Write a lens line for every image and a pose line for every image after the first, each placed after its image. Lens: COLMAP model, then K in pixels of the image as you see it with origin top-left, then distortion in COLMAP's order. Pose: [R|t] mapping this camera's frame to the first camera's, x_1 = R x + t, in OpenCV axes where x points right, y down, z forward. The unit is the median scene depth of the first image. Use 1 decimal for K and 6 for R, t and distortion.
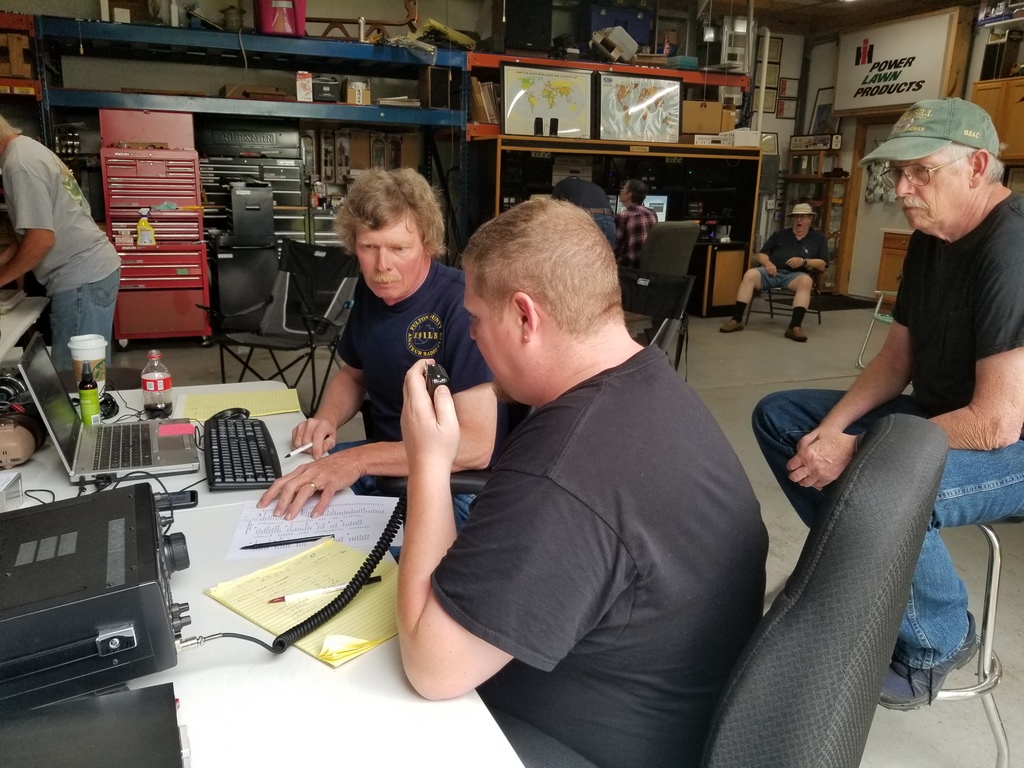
lens RADIAL K [[792.2, 0, 498.4], [0, 792.2, 371.5], [0, 0, 1]] dist [0.056055, -0.096827]
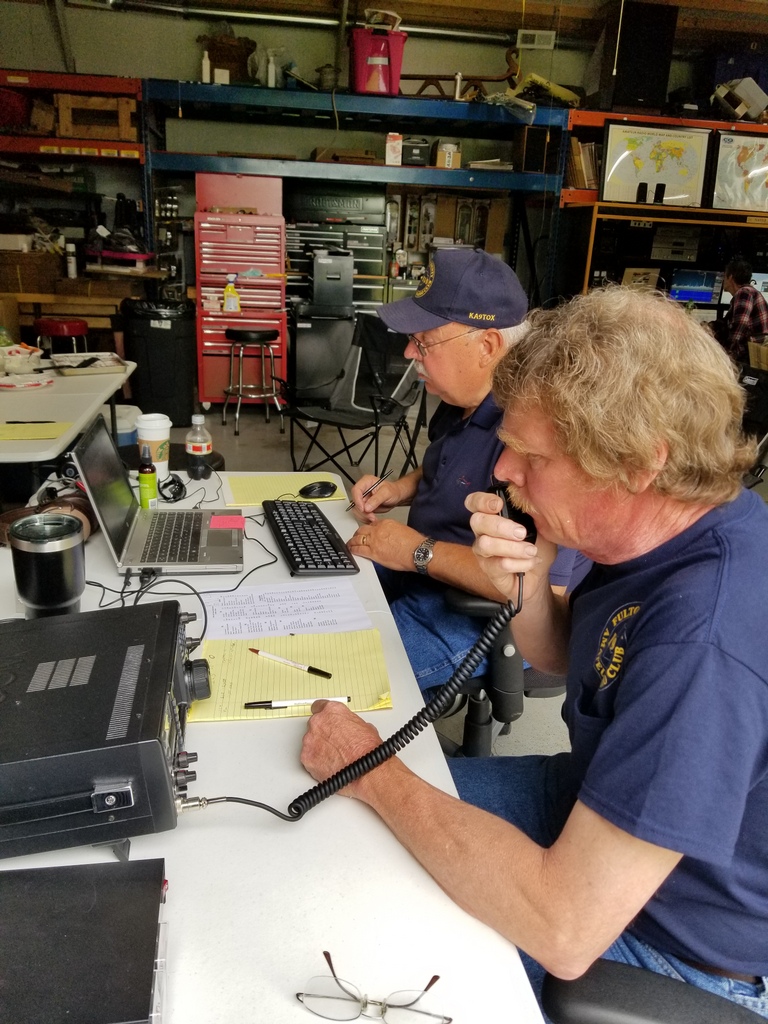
lens RADIAL K [[792.2, 0, 386.5], [0, 792.2, 512.2], [0, 0, 1]] dist [0.056055, -0.096827]
pose [[0.971645, 0.095074, -0.216488, -0.000849], [-0.075931, 0.992567, 0.095109, -0.012320], [0.223921, -0.075974, 0.971642, 0.025790]]
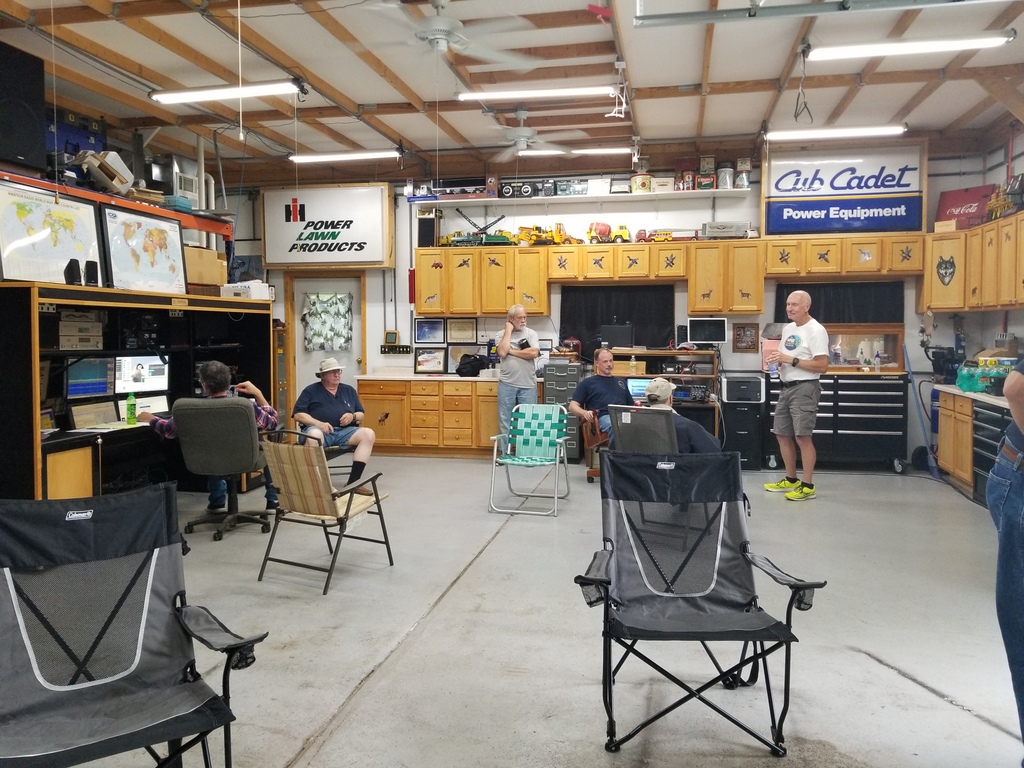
lens RADIAL K [[792.2, 0, 505.0], [0, 792.2, 362.2], [0, 0, 1]] dist [0.056055, -0.096827]
pose [[0.558299, -0.057640, 0.827635, -0.341574], [0.205543, 0.976093, -0.070674, -0.105670], [-0.803775, 0.209572, 0.556799, 0.331323]]
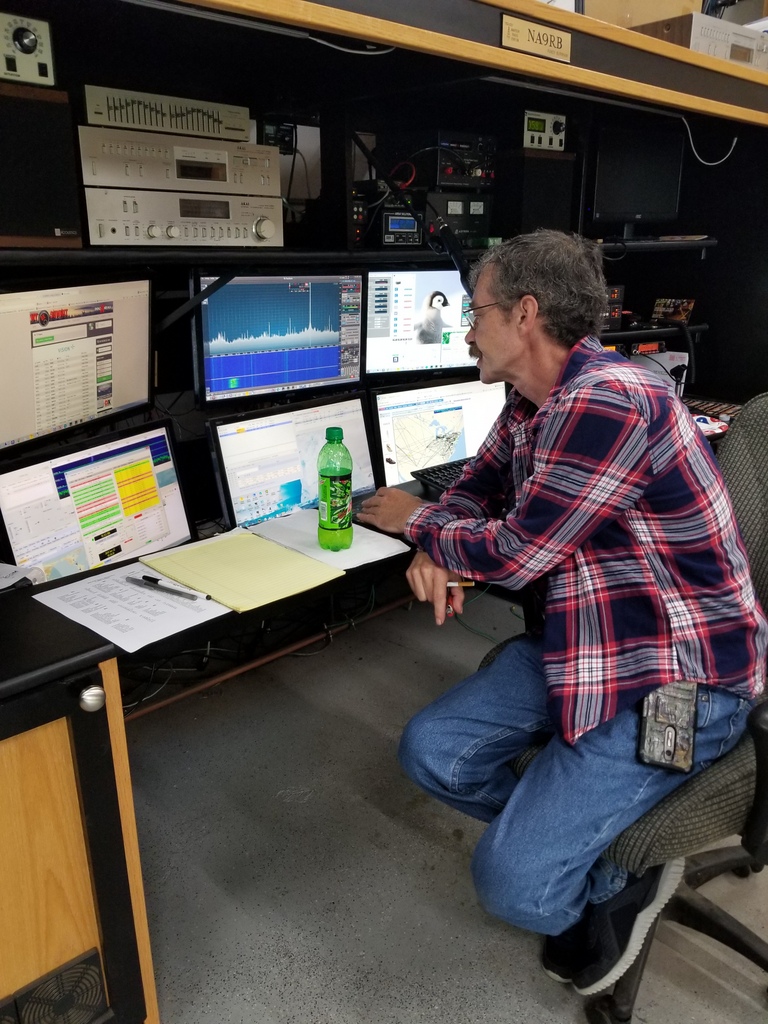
lens RADIAL K [[792.2, 0, 386.2], [0, 792.2, 513.6], [0, 0, 1]] dist [0.056055, -0.096827]
pose [[0.936041, -0.139835, 0.322915, 0.072026], [0.105210, 0.986890, 0.122388, -0.214145], [-0.335796, -0.080586, 0.938481, 0.908147]]
